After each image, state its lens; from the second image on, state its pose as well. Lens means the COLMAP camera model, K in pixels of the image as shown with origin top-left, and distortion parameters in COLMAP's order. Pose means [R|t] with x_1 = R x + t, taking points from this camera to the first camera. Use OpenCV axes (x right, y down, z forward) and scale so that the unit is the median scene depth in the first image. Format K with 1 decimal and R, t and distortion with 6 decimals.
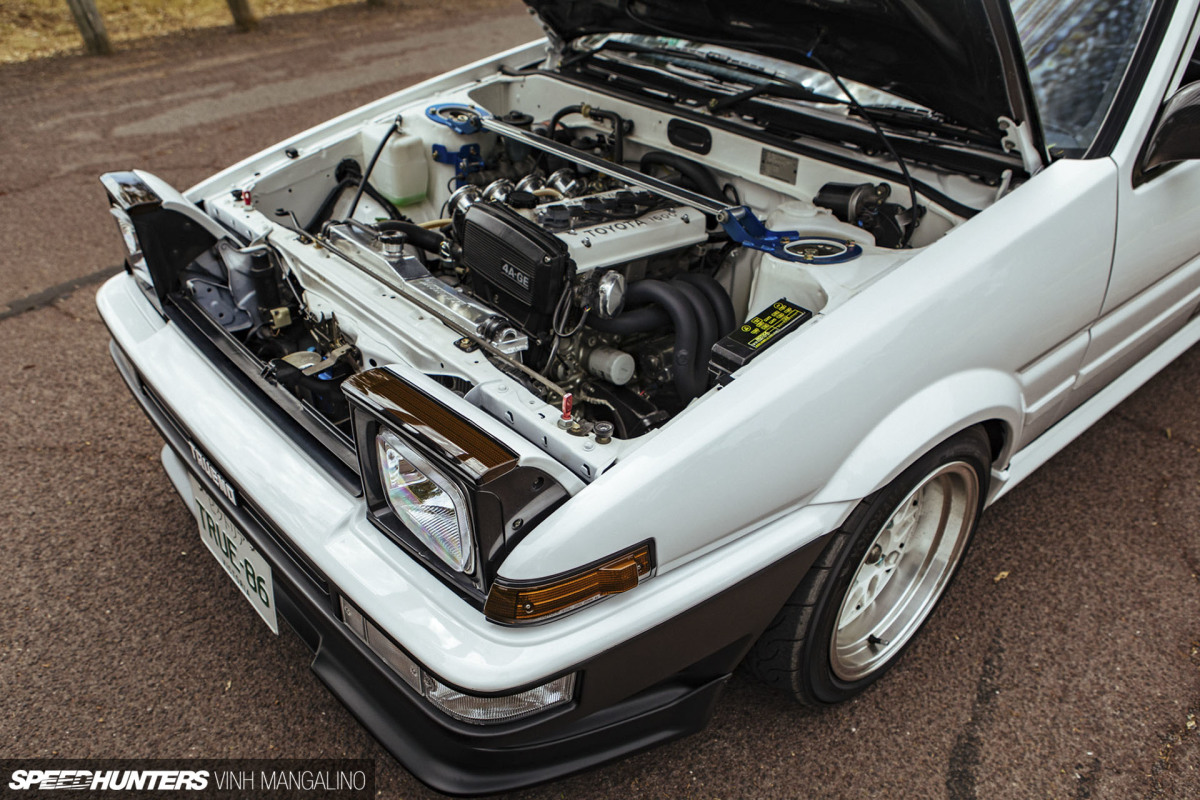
lens RADIAL K [[880.7, 0, 602.1], [0, 880.7, 406.4], [0, 0, 1]] dist [-0.048129, 0.026996]
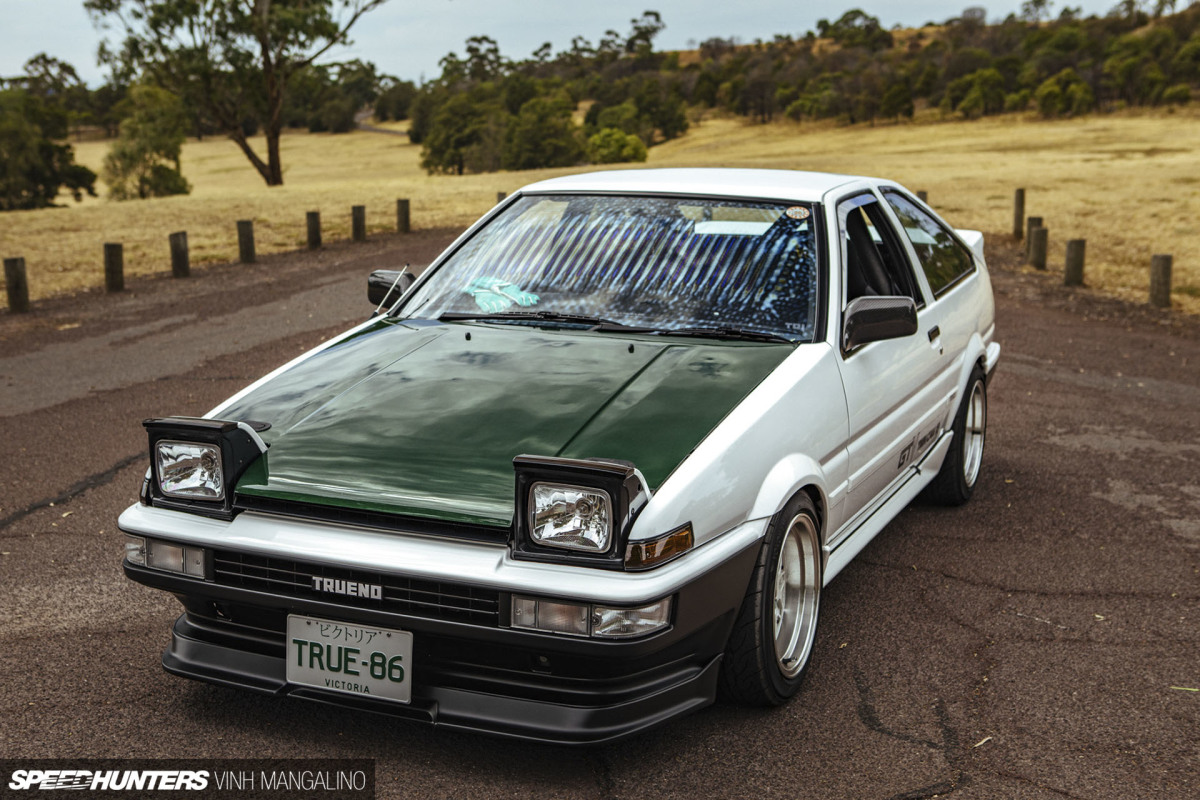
lens RADIAL K [[1571.4, 0, 598.2], [0, 1571.4, 396.9], [0, 0, 1]] dist [-0.047590, 0.000000]
pose [[0.897680, -0.085834, 0.432208, -1.029355], [0.253672, 0.902675, -0.347603, 0.688274], [-0.360307, 0.421675, 0.832087, -1.193304]]
